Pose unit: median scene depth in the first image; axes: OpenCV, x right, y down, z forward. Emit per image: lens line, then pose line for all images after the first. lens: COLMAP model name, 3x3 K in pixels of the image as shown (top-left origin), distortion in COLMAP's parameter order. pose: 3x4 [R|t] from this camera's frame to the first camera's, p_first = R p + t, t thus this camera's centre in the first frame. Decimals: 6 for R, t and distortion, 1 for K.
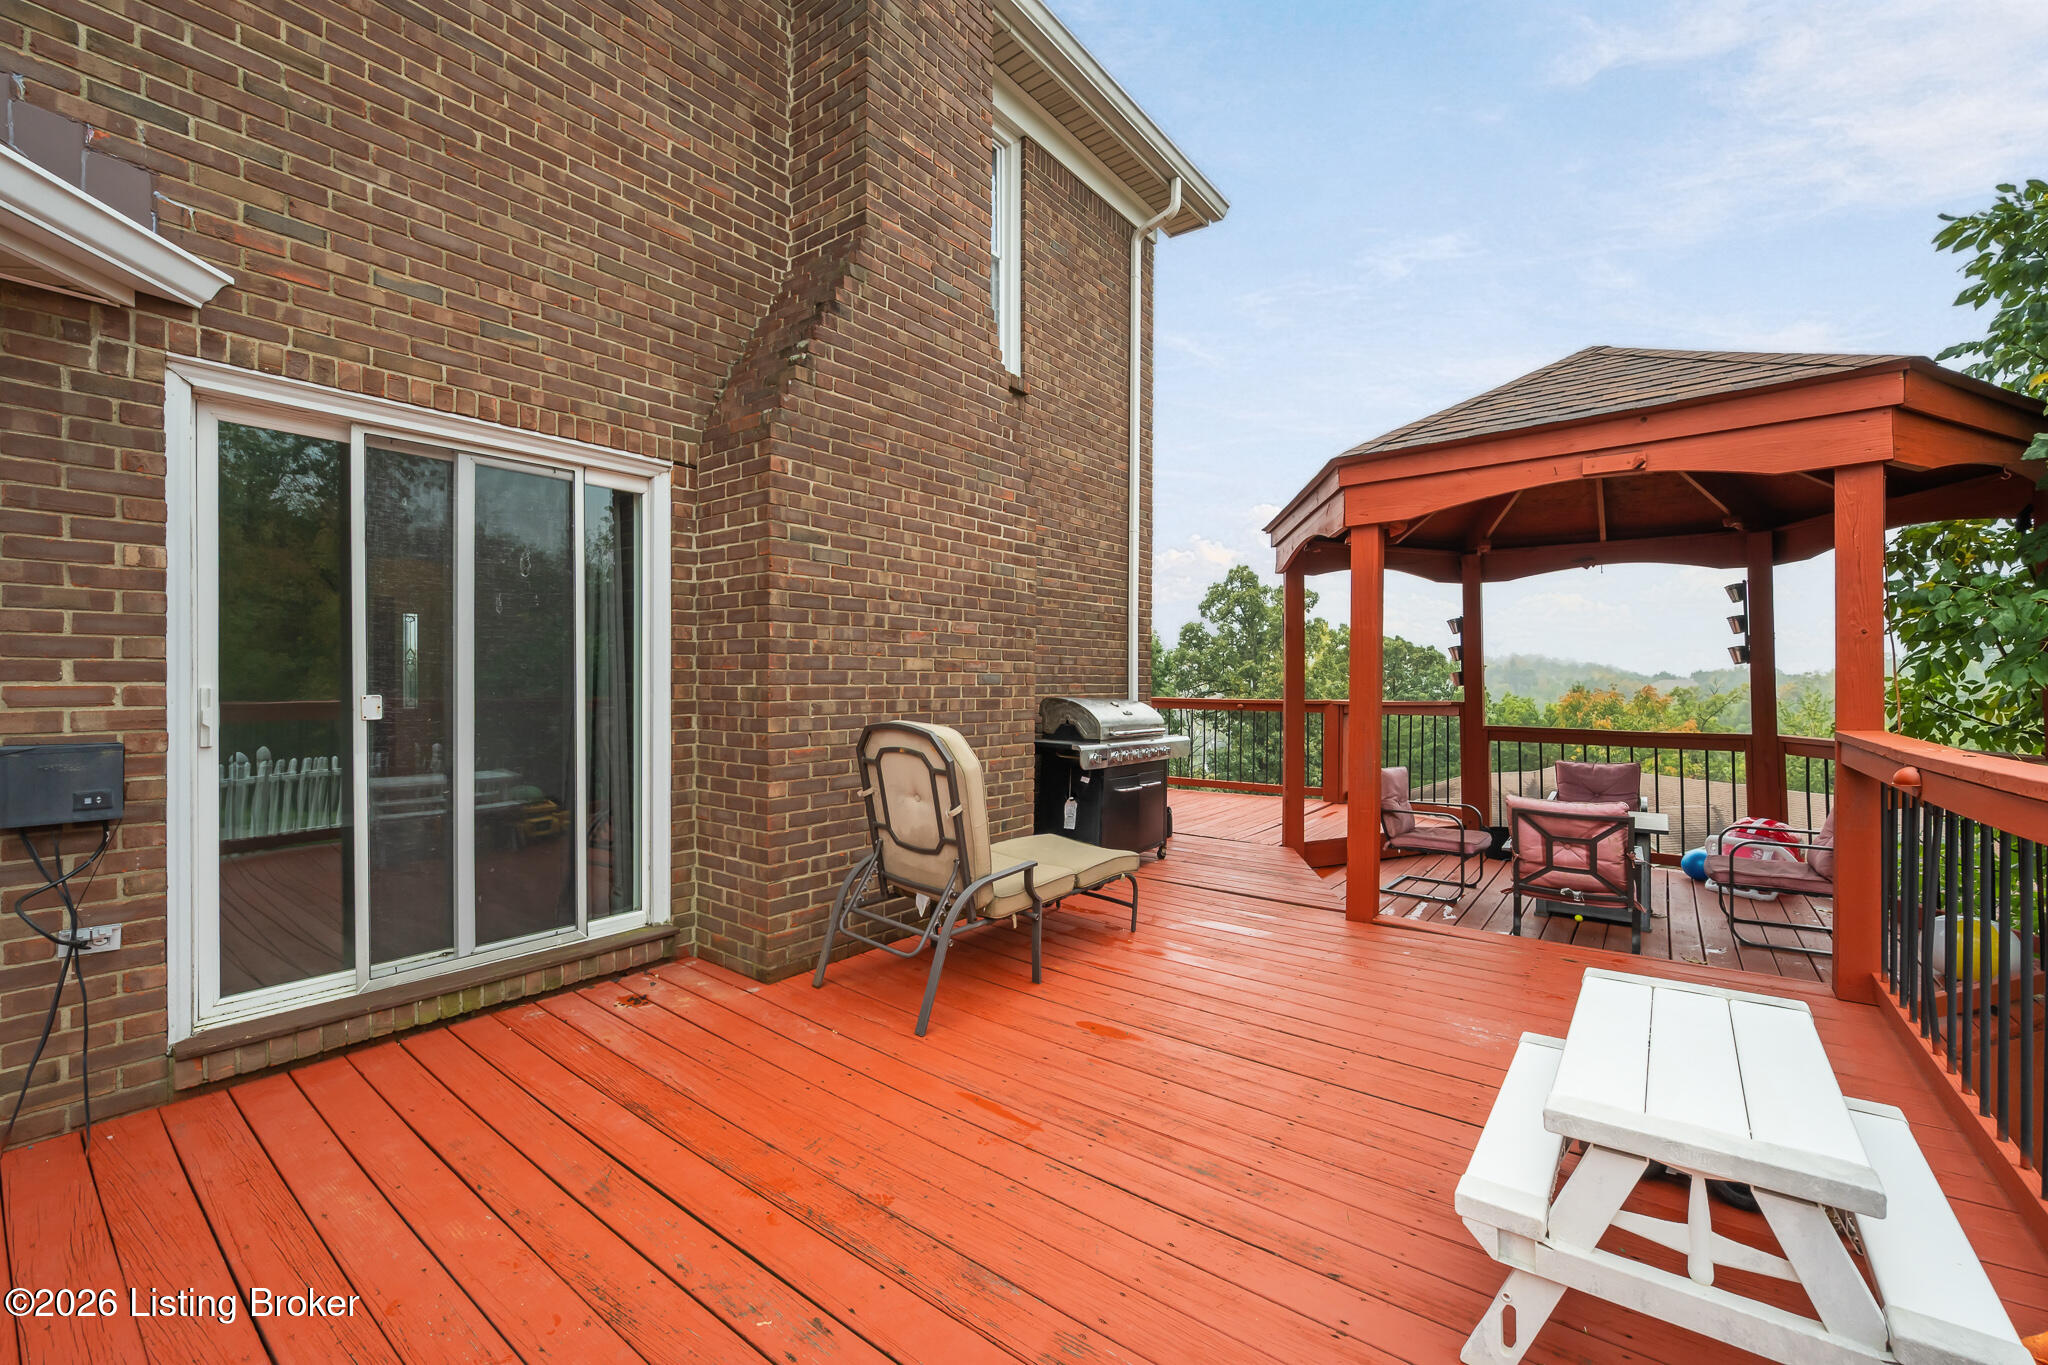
lens RADIAL K [[844.2, 0, 1035.0], [0, 844.2, 682.8], [0, 0, 1]] dist [-0.002193, -0.000271]
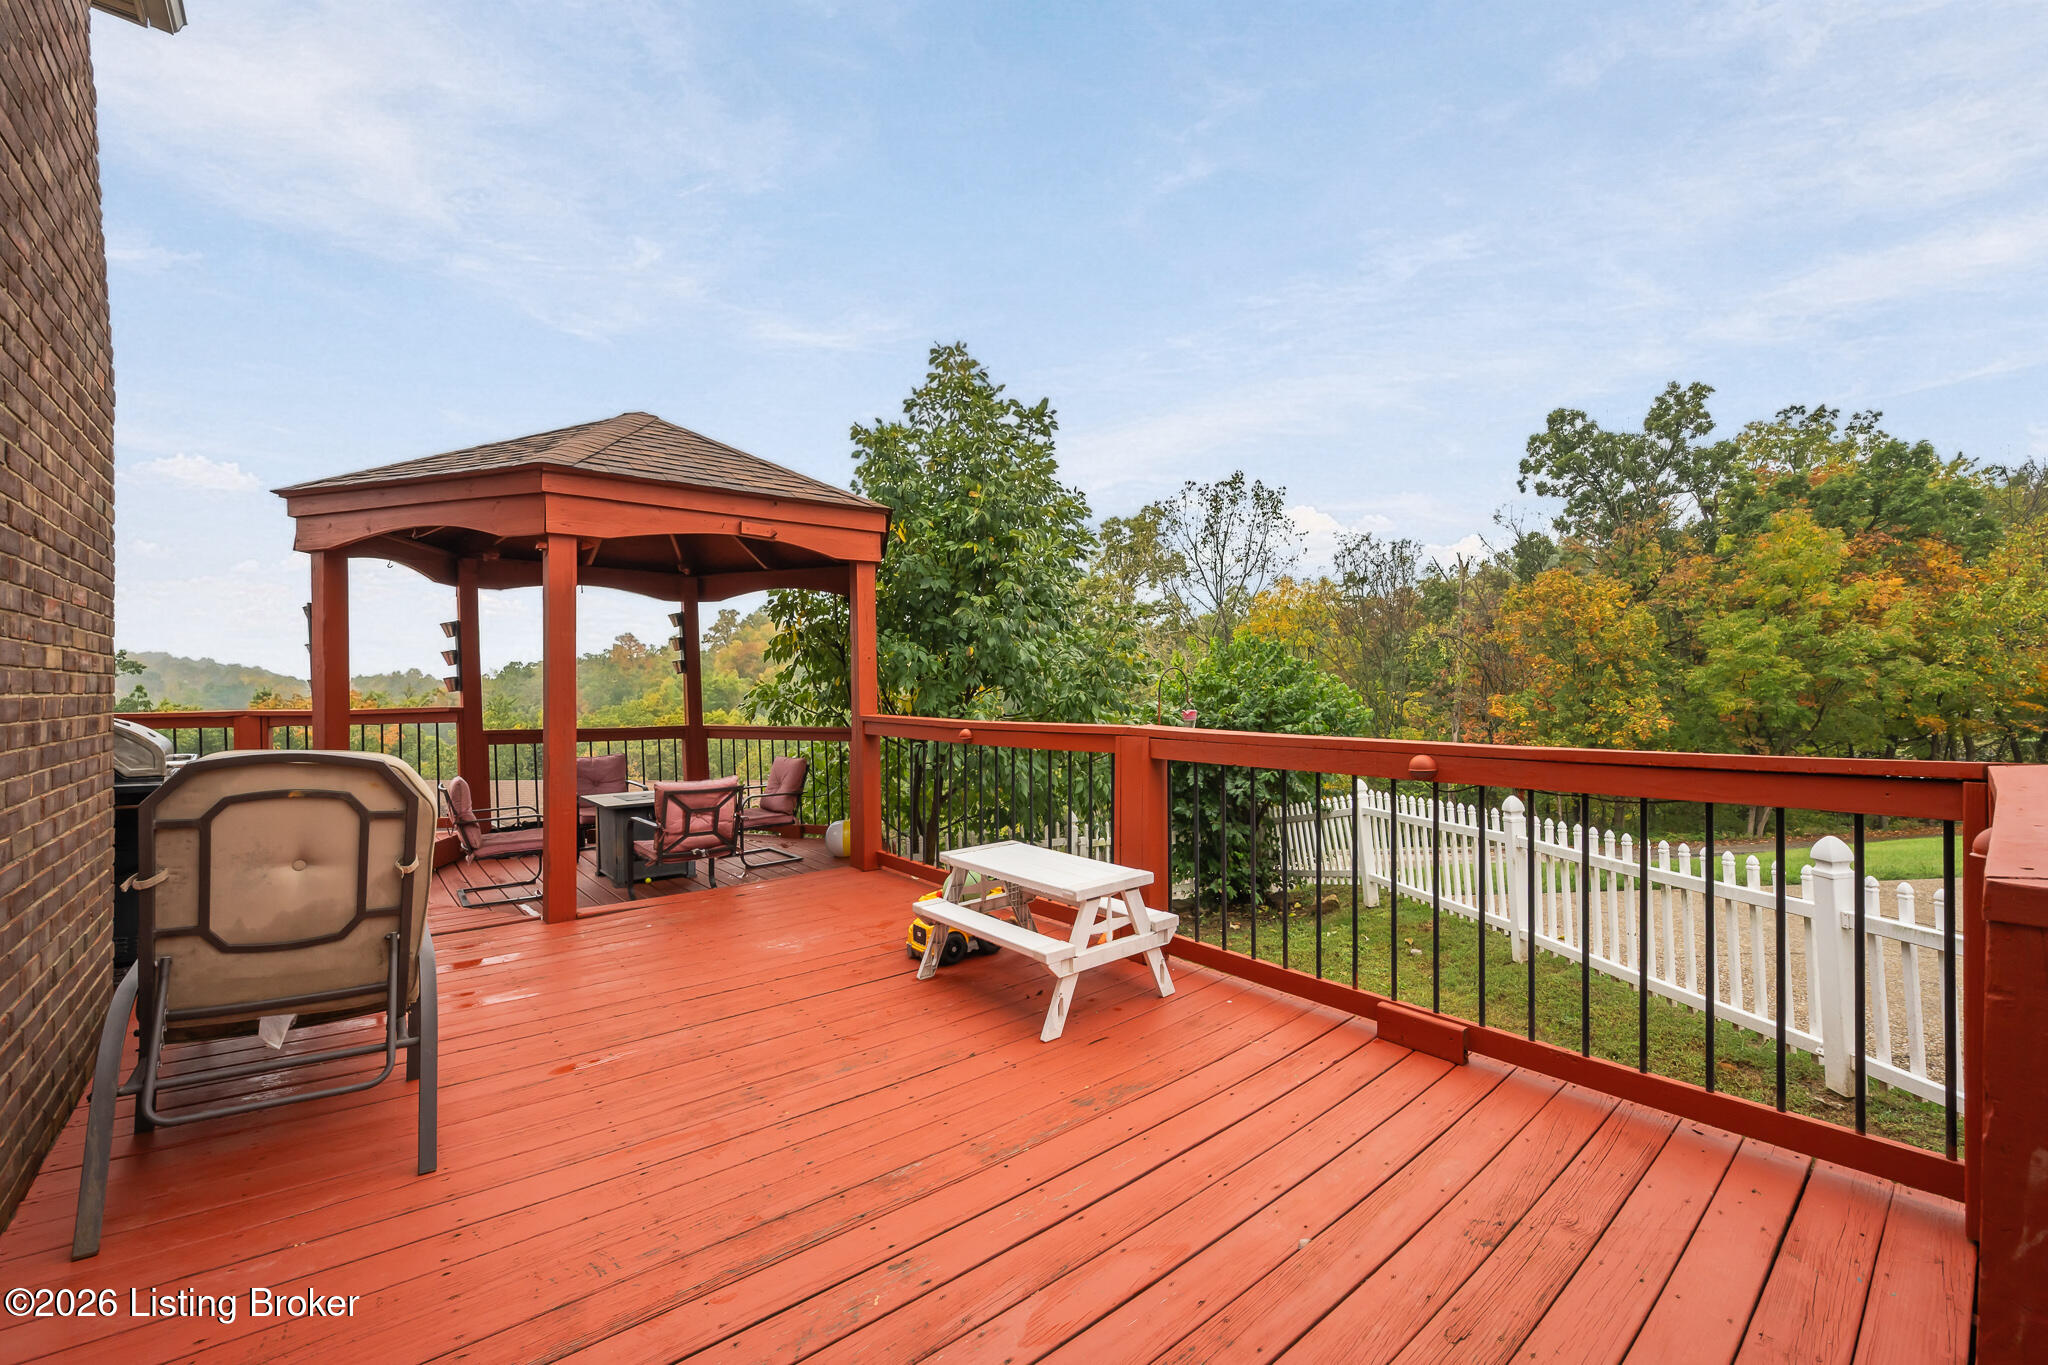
lens RADIAL K [[844.2, 0, 1035.0], [0, 844.2, 682.8], [0, 0, 1]] dist [-0.002193, -0.000271]
pose [[0.217963, 0.001857, 0.975955, -0.508898], [0.004344, 0.999986, -0.002873, -0.001268], [-0.975947, 0.004866, 0.217952, 0.224807]]
